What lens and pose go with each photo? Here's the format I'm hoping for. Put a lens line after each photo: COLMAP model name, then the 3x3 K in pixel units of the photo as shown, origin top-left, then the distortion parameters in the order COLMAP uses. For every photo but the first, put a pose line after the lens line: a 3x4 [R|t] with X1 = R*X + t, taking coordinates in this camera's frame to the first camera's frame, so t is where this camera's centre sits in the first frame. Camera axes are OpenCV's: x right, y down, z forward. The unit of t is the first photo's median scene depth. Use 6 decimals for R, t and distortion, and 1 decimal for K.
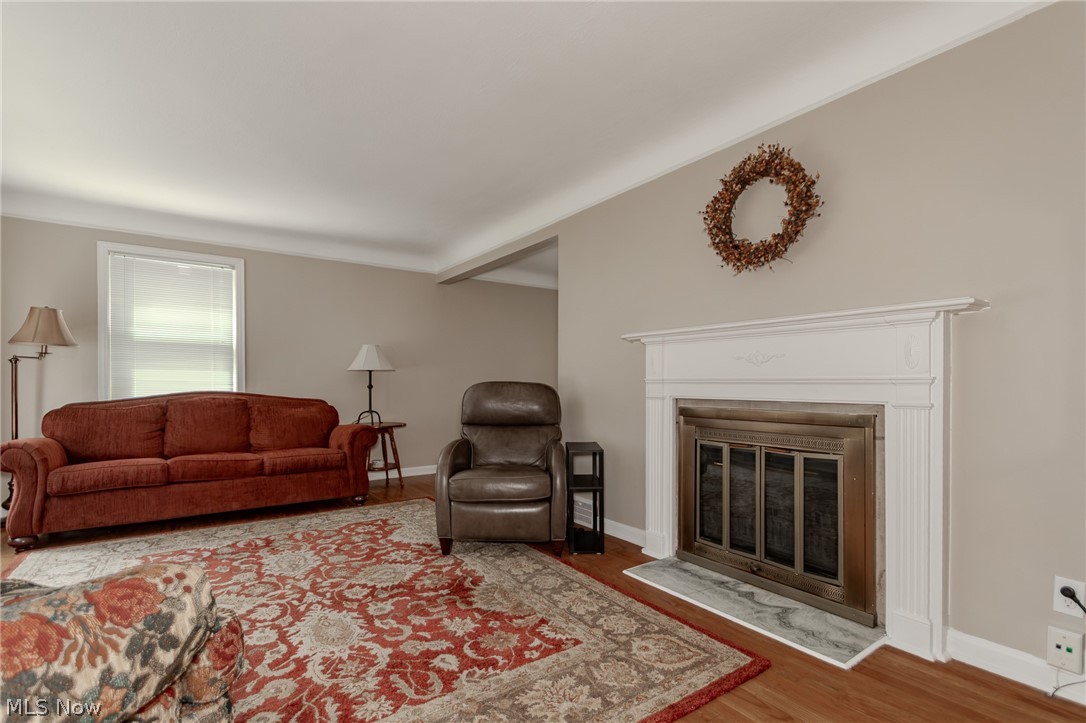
lens RADIAL K [[502.2, 0, 545.8], [0, 502.2, 378.4], [0, 0, 1]] dist [0.006723, -0.004886]
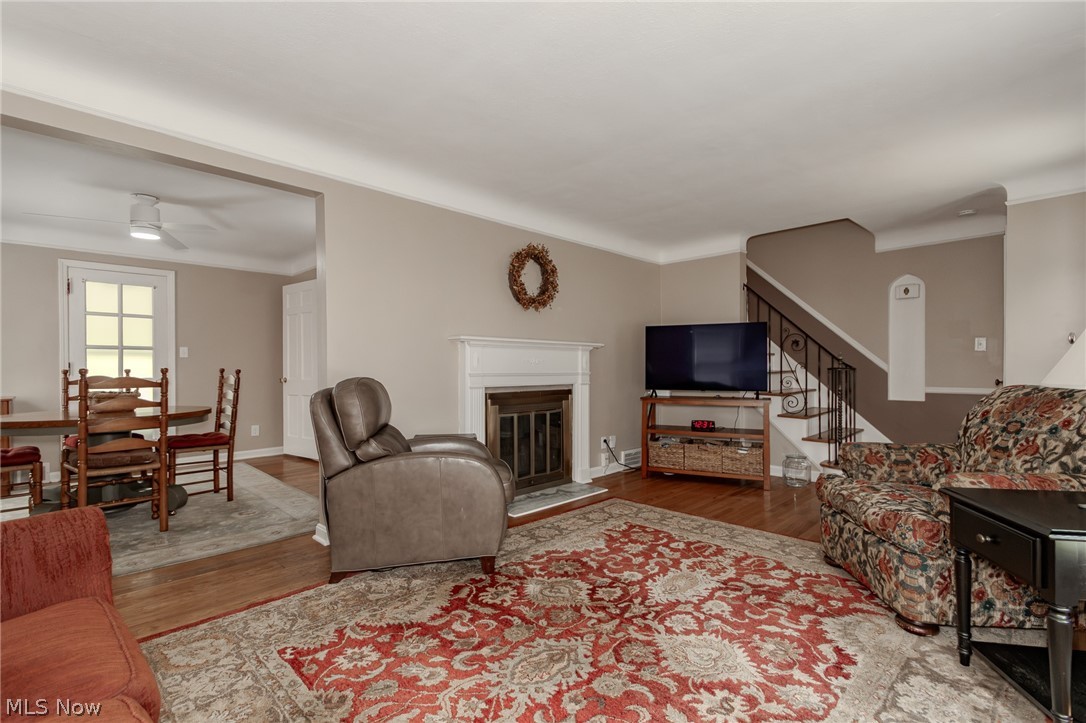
lens RADIAL K [[502.2, 0, 526.5], [0, 502.2, 362.2], [0, 0, 1]] dist [0.006723, -0.004886]
pose [[-0.147496, 0.013385, 0.988972, -1.277219], [-0.004279, 0.999890, -0.014170, -0.012103], [-0.989053, -0.006322, -0.147423, 1.252704]]
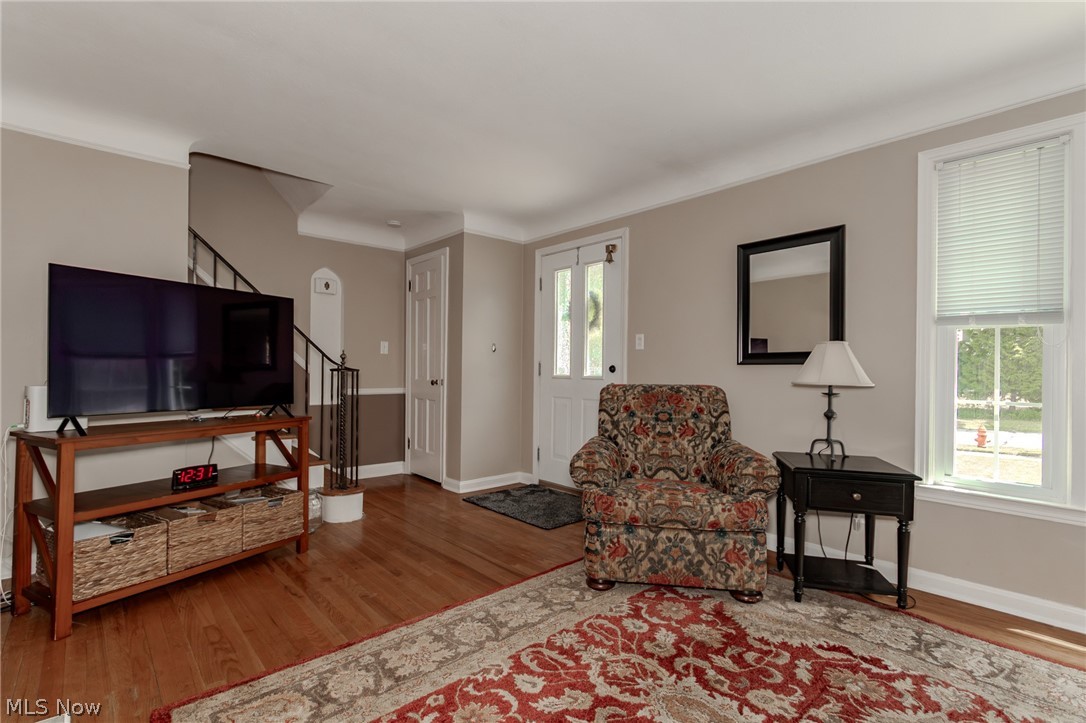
lens RADIAL K [[502.2, 0, 542.8], [0, 502.2, 368.3], [0, 0, 1]] dist [0.006723, -0.004886]
pose [[-0.992599, -0.007366, -0.121217, -0.075054], [-0.006272, 0.999936, -0.009402, -0.013055], [0.121278, -0.008572, -0.992582, 1.396007]]
